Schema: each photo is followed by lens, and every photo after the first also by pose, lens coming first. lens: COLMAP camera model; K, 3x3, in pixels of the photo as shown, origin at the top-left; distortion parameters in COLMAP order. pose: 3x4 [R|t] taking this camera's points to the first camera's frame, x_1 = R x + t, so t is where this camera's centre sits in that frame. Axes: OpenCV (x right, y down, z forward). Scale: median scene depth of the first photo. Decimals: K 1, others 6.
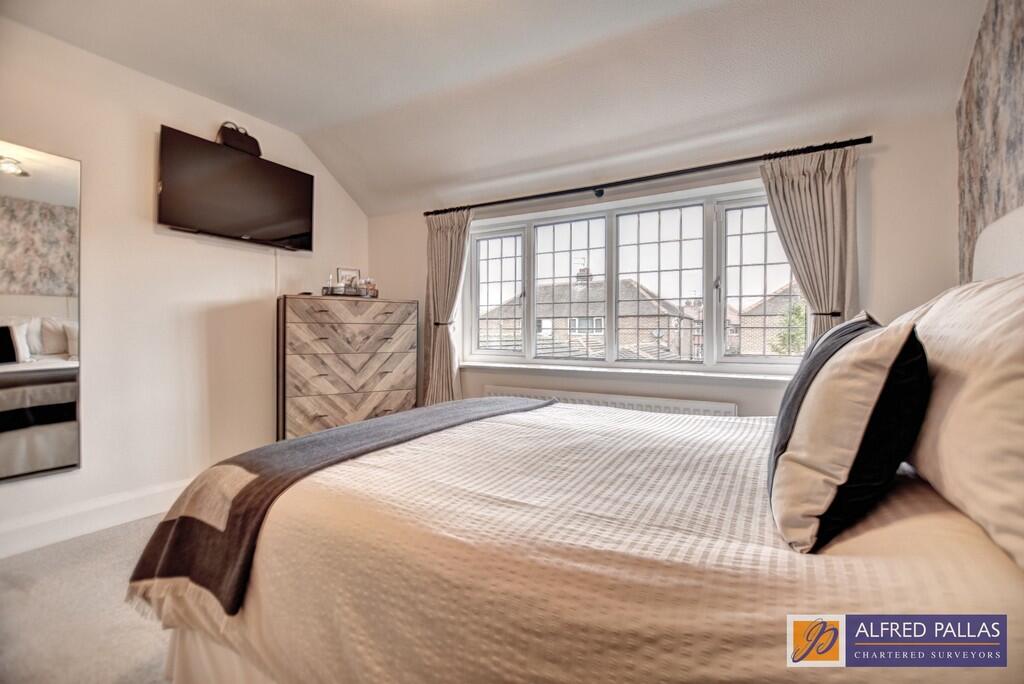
lens RADIAL K [[460.1, 0, 509.7], [0, 460.1, 337.6], [0, 0, 1]] dist [-0.016105, 0.001420]
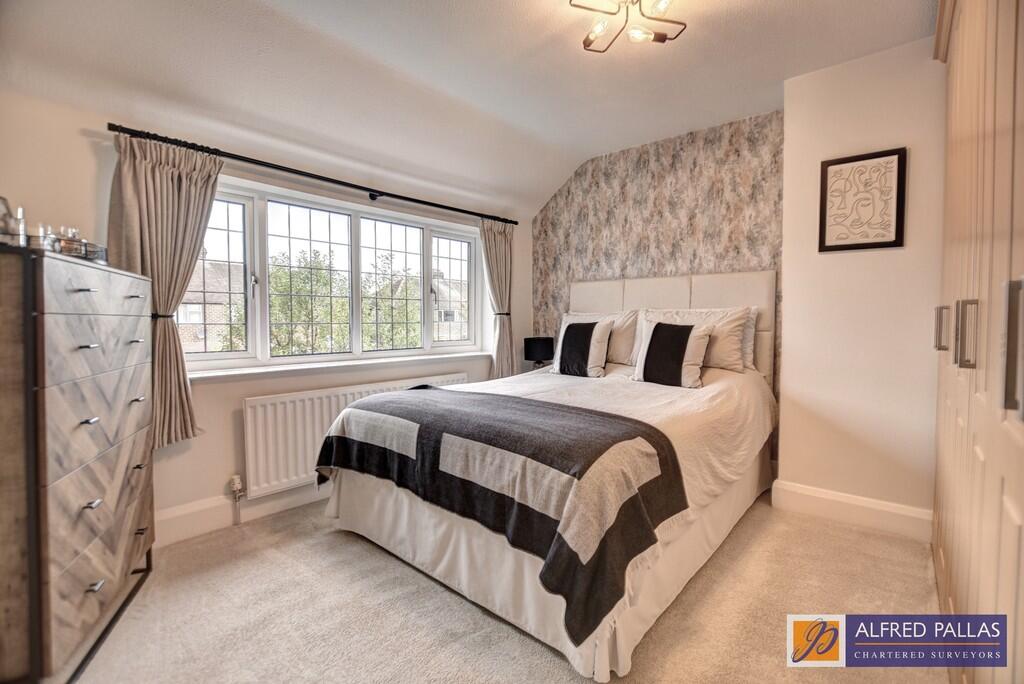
lens RADIAL K [[460.1, 0, 513.7], [0, 460.1, 338.6], [0, 0, 1]] dist [-0.016105, 0.001420]
pose [[0.170285, -0.035655, 0.984750, -0.786817], [0.026218, 0.999155, 0.031643, -0.007365], [-0.985046, 0.020430, 0.171076, 0.477985]]
